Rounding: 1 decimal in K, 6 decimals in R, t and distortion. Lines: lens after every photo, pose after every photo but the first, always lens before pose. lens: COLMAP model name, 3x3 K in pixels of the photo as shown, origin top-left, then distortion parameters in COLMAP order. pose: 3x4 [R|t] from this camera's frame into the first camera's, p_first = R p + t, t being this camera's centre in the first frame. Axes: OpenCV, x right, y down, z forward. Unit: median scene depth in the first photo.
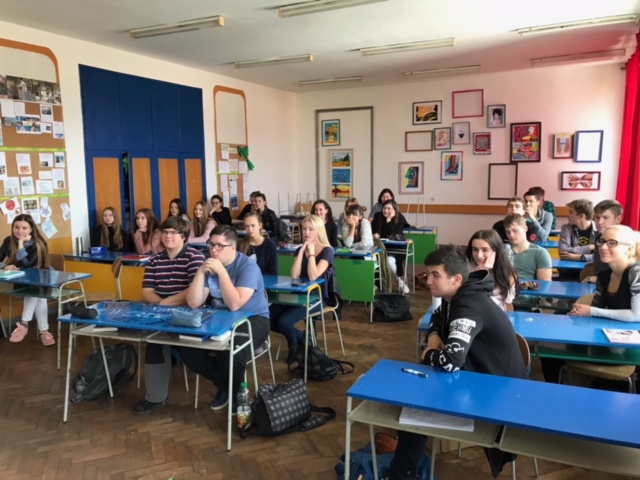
lens RADIAL K [[527.6, 0, 319.9], [0, 527.6, 239.3], [0, 0, 1]] dist [-0.005780, -0.003661]
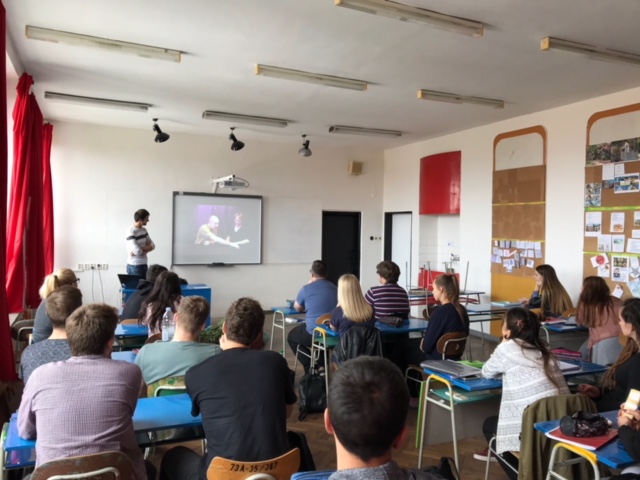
lens RADIAL K [[527.6, 0, 319.7], [0, 527.6, 239.4], [0, 0, 1]] dist [-0.005780, -0.003661]
pose [[-0.652870, 0.020699, -0.757187, 0.606227], [-0.106694, 0.987147, 0.118980, -0.171218], [0.749918, 0.158466, -0.642270, 1.234936]]
